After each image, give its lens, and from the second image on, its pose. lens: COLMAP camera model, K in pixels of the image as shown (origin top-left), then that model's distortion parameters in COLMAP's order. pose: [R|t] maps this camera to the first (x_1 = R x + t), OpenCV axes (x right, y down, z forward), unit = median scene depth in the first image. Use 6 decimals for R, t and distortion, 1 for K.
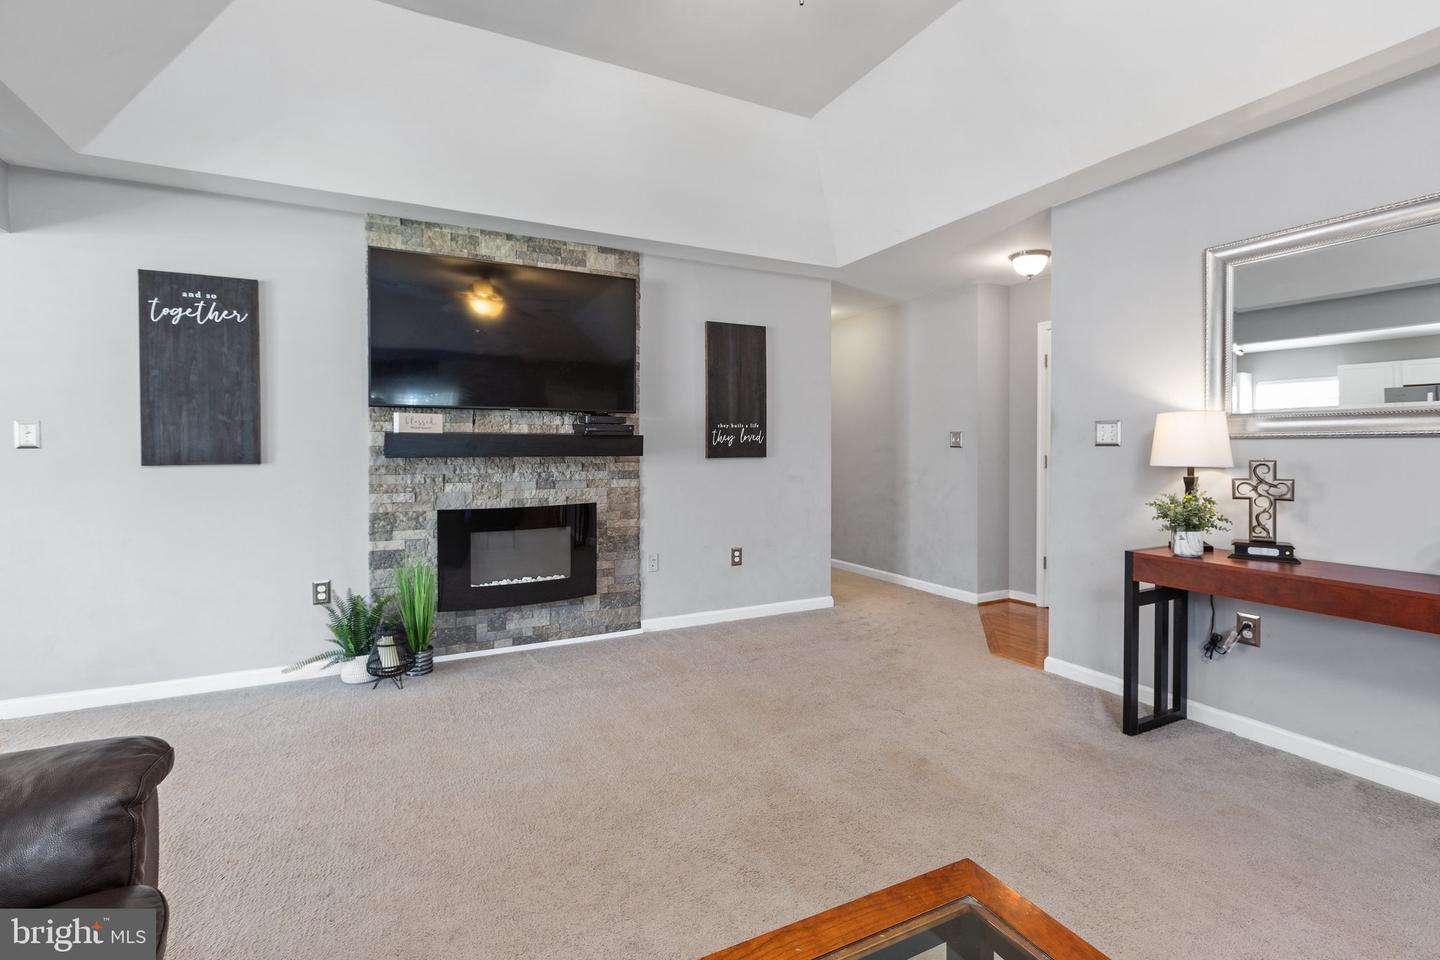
lens RADIAL K [[656.2, 0, 724.8], [0, 656.2, 461.6], [0, 0, 1]] dist [0.001492, 0.000216]
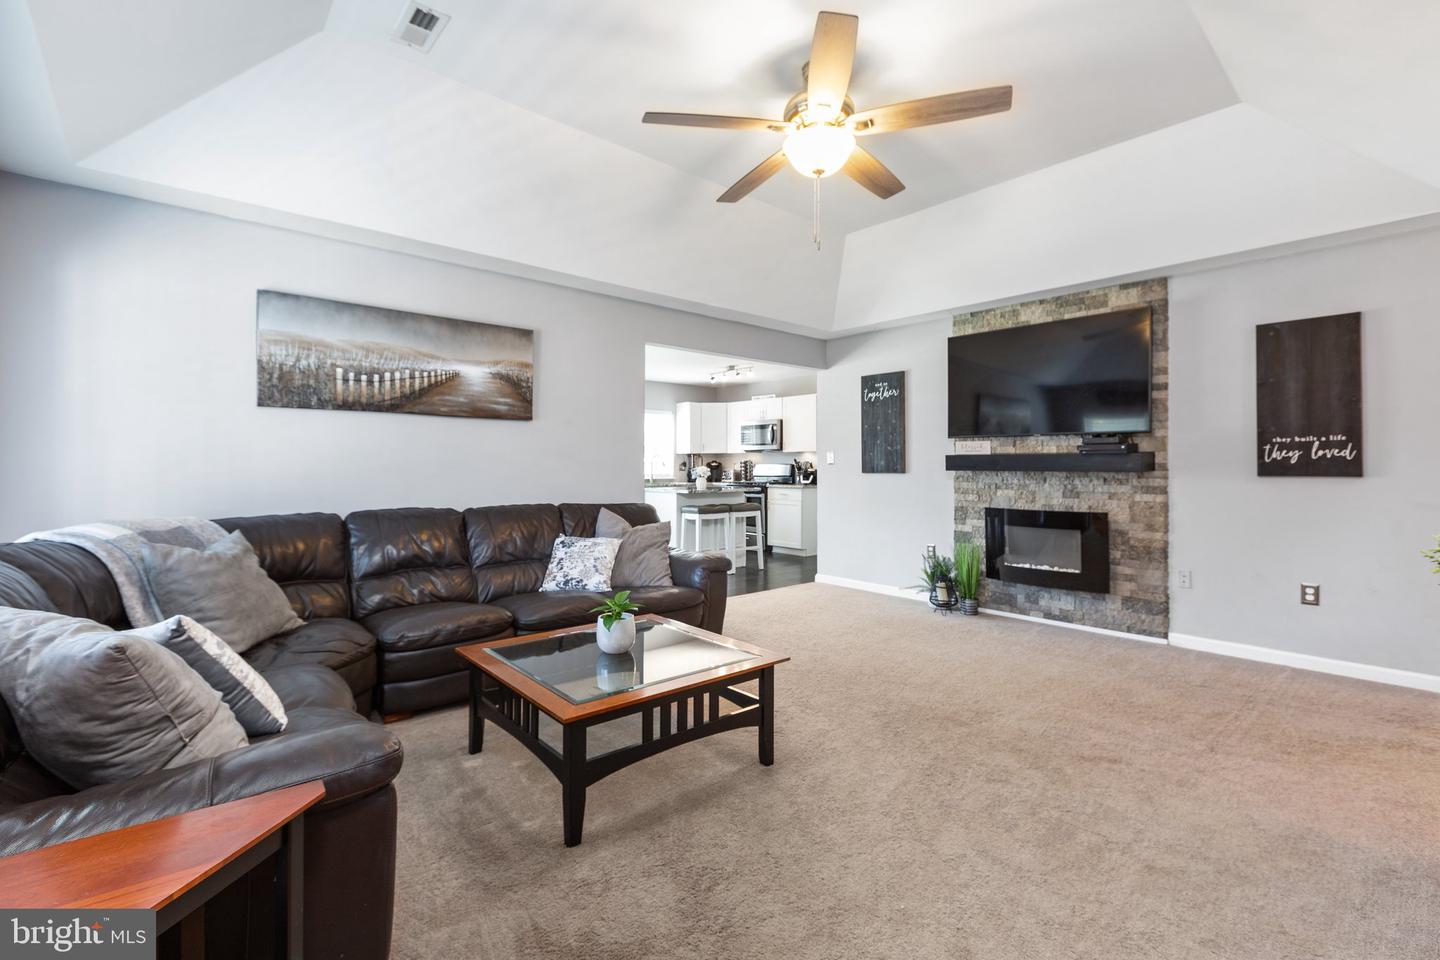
lens RADIAL K [[640.4, 0, 720.0], [0, 640.4, 480.0], [0, 0, 1]] dist [0.000231, 0.000219]
pose [[0.243261, 0.027622, -0.969568, 0.731175], [-0.017113, 0.999561, 0.024183, -0.009980], [0.969810, 0.010709, 0.243627, 0.076221]]
